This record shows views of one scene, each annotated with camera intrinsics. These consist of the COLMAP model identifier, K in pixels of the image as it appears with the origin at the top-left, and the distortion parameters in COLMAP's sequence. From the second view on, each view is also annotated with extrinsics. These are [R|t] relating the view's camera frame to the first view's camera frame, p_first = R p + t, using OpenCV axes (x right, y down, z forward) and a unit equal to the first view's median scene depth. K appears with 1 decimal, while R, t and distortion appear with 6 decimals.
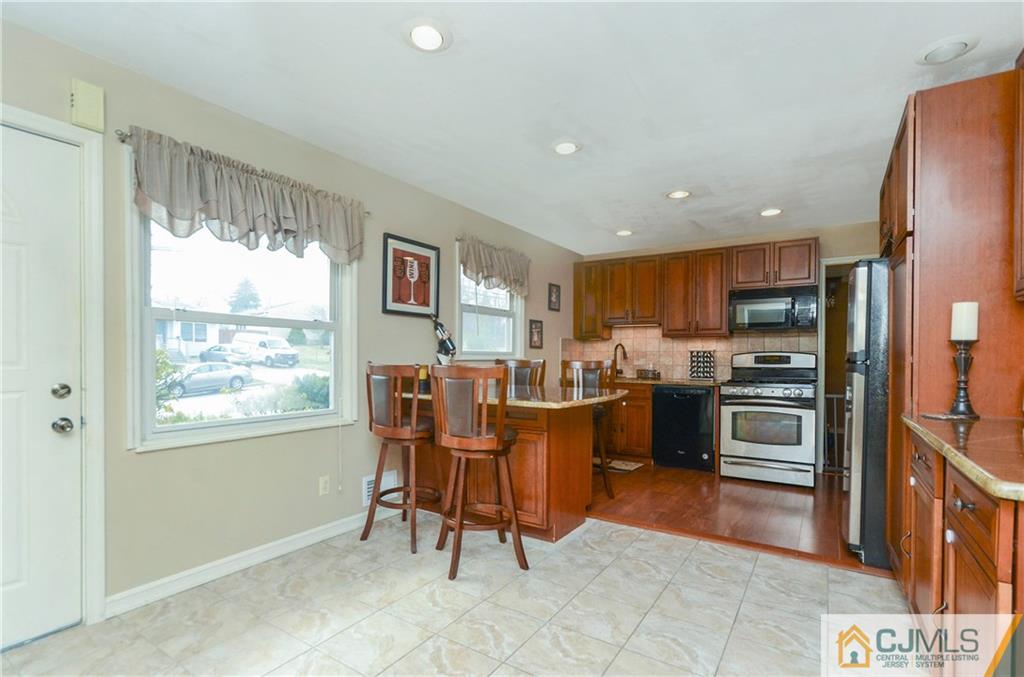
lens RADIAL K [[488.0, 0, 529.0], [0, 488.0, 354.2], [0, 0, 1]] dist [0.002097, 0.000118]
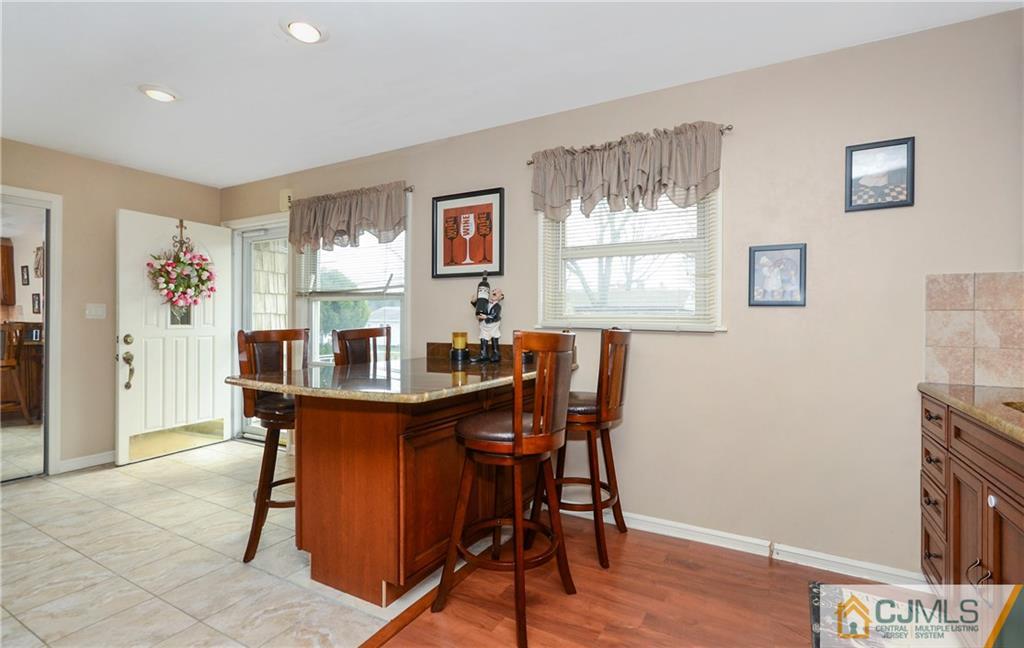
lens RADIAL K [[481.9, 0, 510.9], [0, 481.9, 314.3], [0, 0, 1]] dist [0.001276, 0.000135]
pose [[0.044519, -0.013243, -0.998921, 0.669620], [-0.000800, 0.999911, -0.013292, 0.001962], [0.999008, 0.001391, 0.044505, 1.077066]]
